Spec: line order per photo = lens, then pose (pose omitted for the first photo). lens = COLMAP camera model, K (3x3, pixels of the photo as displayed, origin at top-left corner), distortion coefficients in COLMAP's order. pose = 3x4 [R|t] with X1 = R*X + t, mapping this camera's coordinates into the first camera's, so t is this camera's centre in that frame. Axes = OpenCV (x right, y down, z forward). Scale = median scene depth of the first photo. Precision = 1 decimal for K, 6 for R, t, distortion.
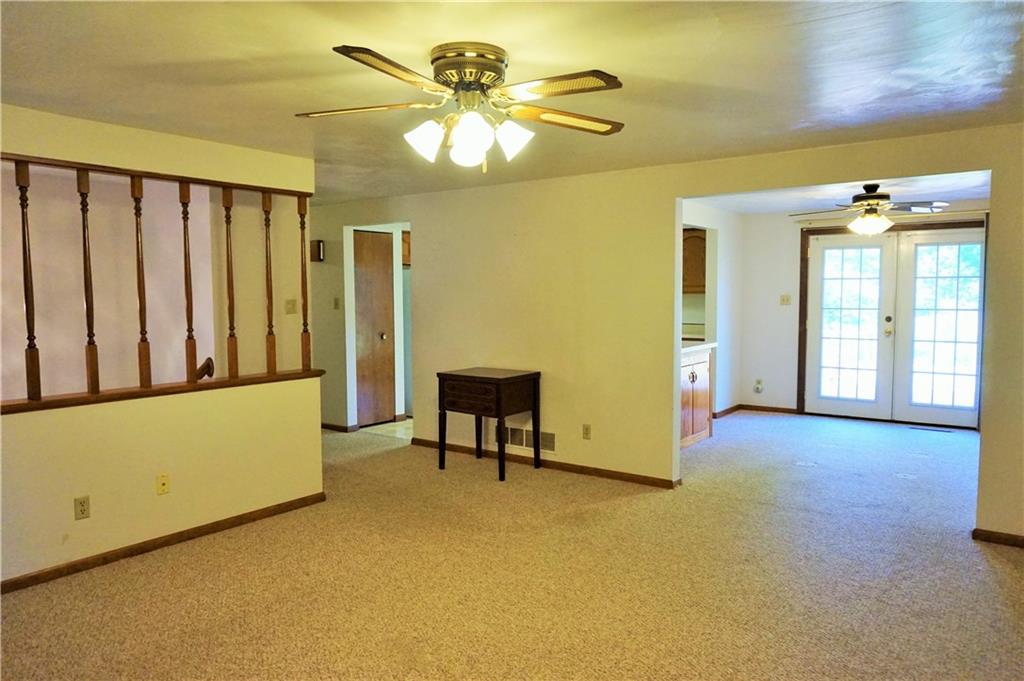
lens RADIAL K [[705.8, 0, 517.8], [0, 705.8, 343.0], [0, 0, 1]] dist [-0.037644, 0.041916]
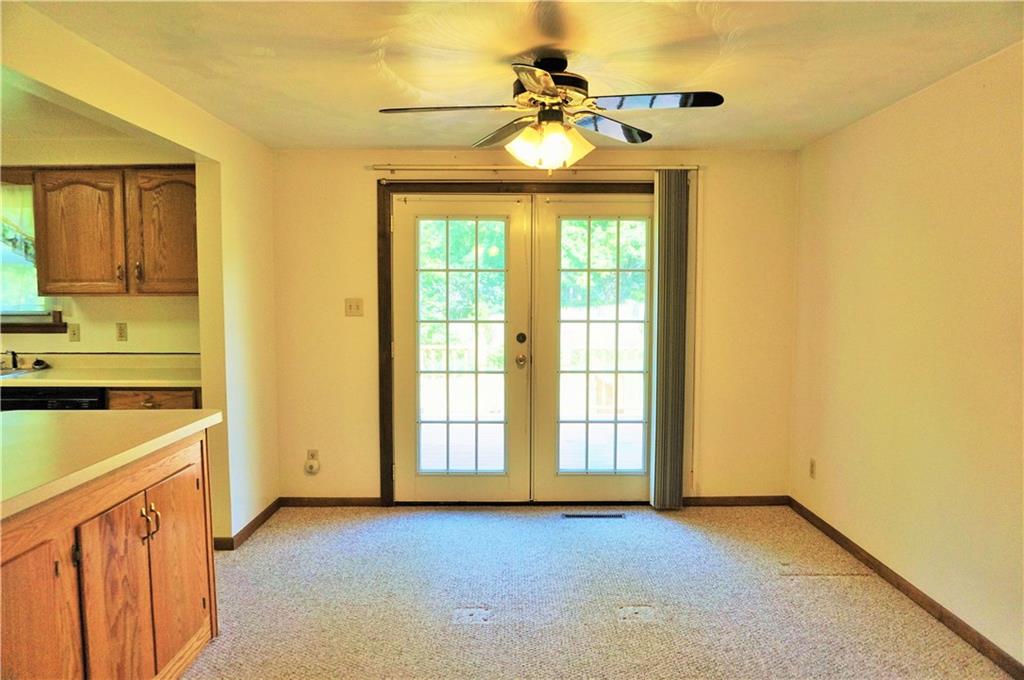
lens RADIAL K [[695.7, 0, 520.8], [0, 695.7, 340.7], [0, 0, 1]] dist [-0.040756, 0.034593]
pose [[0.798069, -0.034072, 0.601601, 0.205452], [0.037157, 0.999283, 0.007304, -0.044717], [-0.601419, 0.016524, 0.798763, 0.642421]]
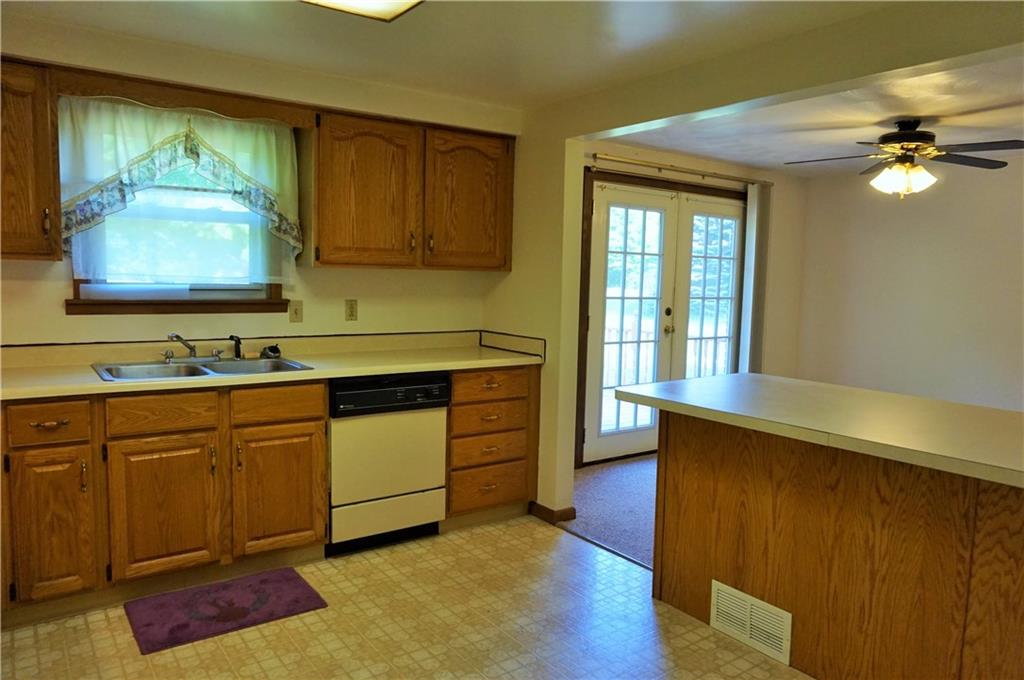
lens RADIAL K [[705.8, 0, 517.8], [0, 705.8, 342.5], [0, 0, 1]] dist [-0.037644, 0.041916]
pose [[0.294391, -0.078525, 0.952453, -0.268286], [0.041174, 0.996735, 0.069450, -0.073706], [-0.954798, 0.018771, 0.296663, 1.155357]]
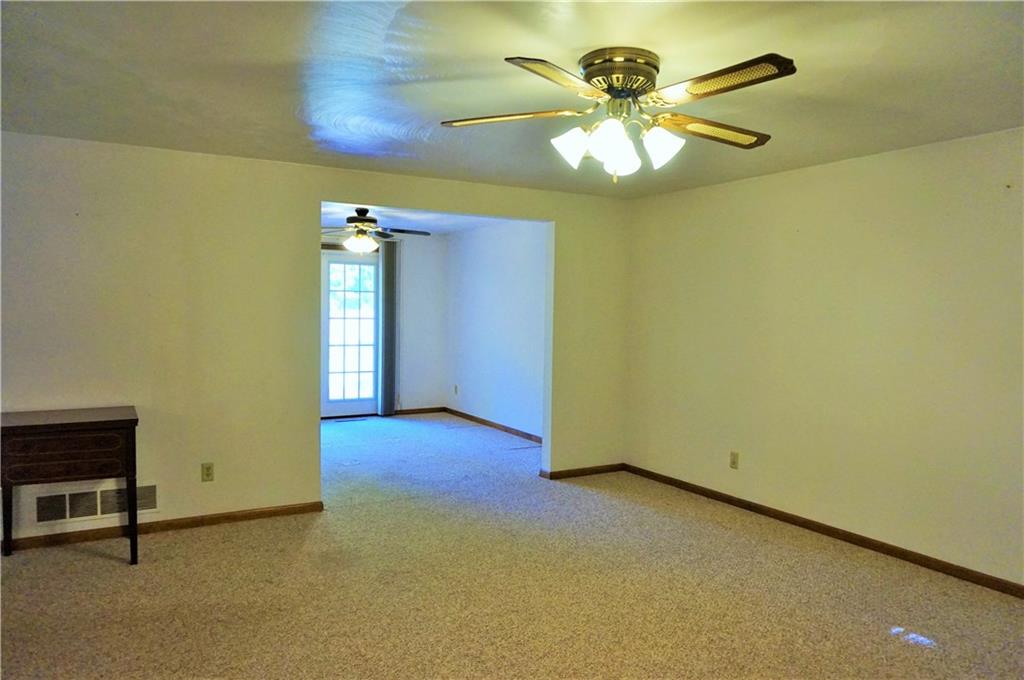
lens RADIAL K [[700.4, 0, 512.0], [0, 700.4, 340.0], [0, 0, 1]] dist [-0.048544, 0.043030]
pose [[0.411372, -0.035776, 0.910765, -0.429915], [0.052933, 0.998481, 0.015313, -0.017474], [-0.909929, 0.041910, 0.412640, 0.312226]]
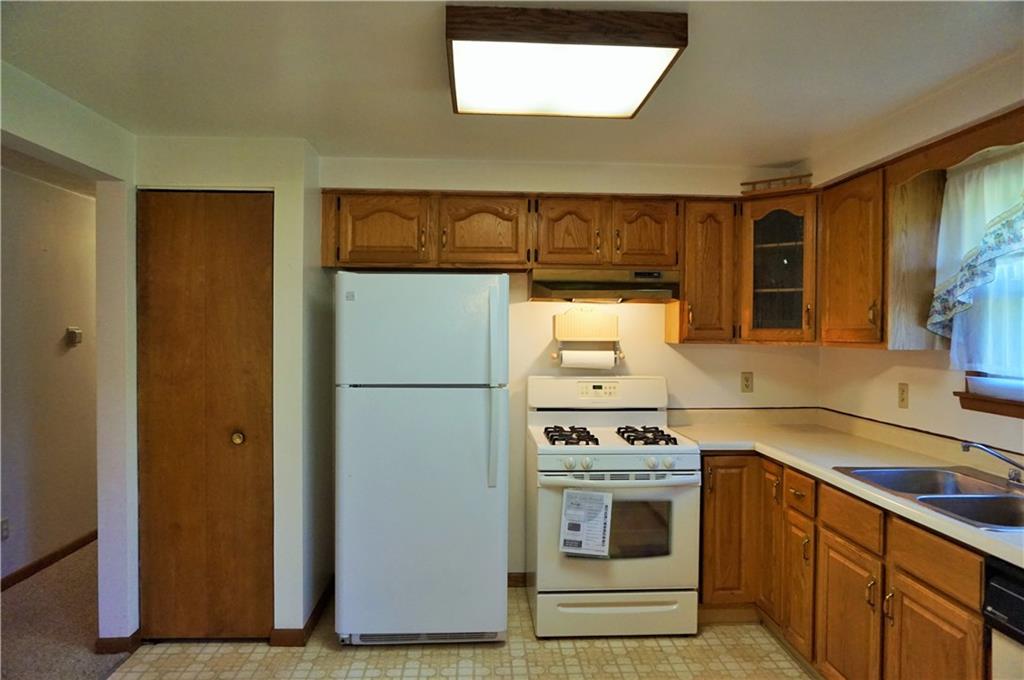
lens RADIAL K [[705.8, 0, 517.8], [0, 705.8, 342.5], [0, 0, 1]] dist [-0.037644, 0.041916]
pose [[0.633129, 0.025585, -0.773624, 0.299689], [-0.064588, 0.997714, -0.019862, -0.087482], [0.771347, 0.062543, 0.633334, 1.092614]]
